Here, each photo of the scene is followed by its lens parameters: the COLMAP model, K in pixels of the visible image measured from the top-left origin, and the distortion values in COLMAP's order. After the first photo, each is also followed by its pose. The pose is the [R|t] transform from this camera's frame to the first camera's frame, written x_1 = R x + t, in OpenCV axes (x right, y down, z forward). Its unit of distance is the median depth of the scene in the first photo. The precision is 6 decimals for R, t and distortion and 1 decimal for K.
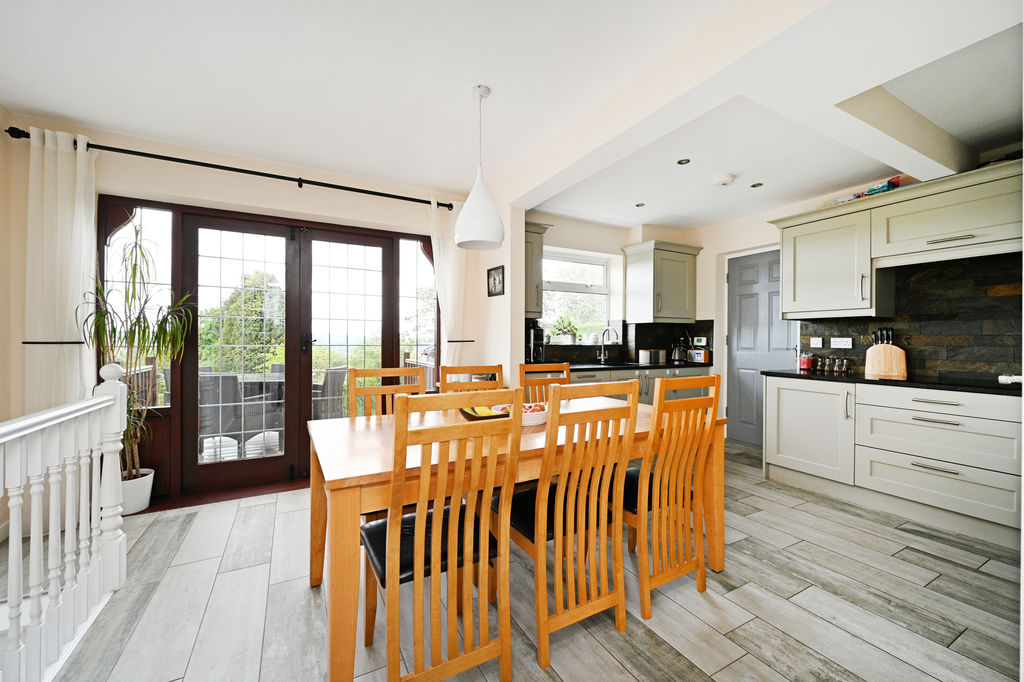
lens RADIAL K [[403.3, 0, 509.7], [0, 403.3, 340.1], [0, 0, 1]] dist [0.001080, 0.000309]
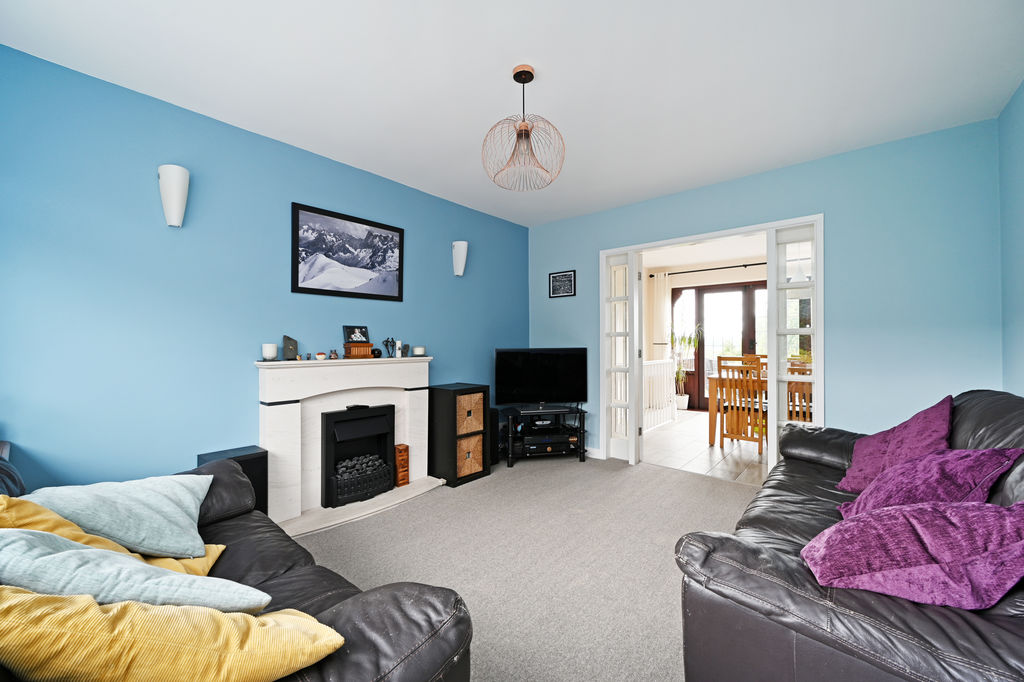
lens RADIAL K [[403.3, 0, 509.7], [0, 403.3, 340.1], [0, 0, 1]] dist [0.001080, 0.000309]
pose [[0.344361, -0.008026, -0.938803, 1.088805], [-0.004637, 0.999937, -0.010249, 0.014690], [0.938826, 0.007882, 0.344302, -0.902452]]
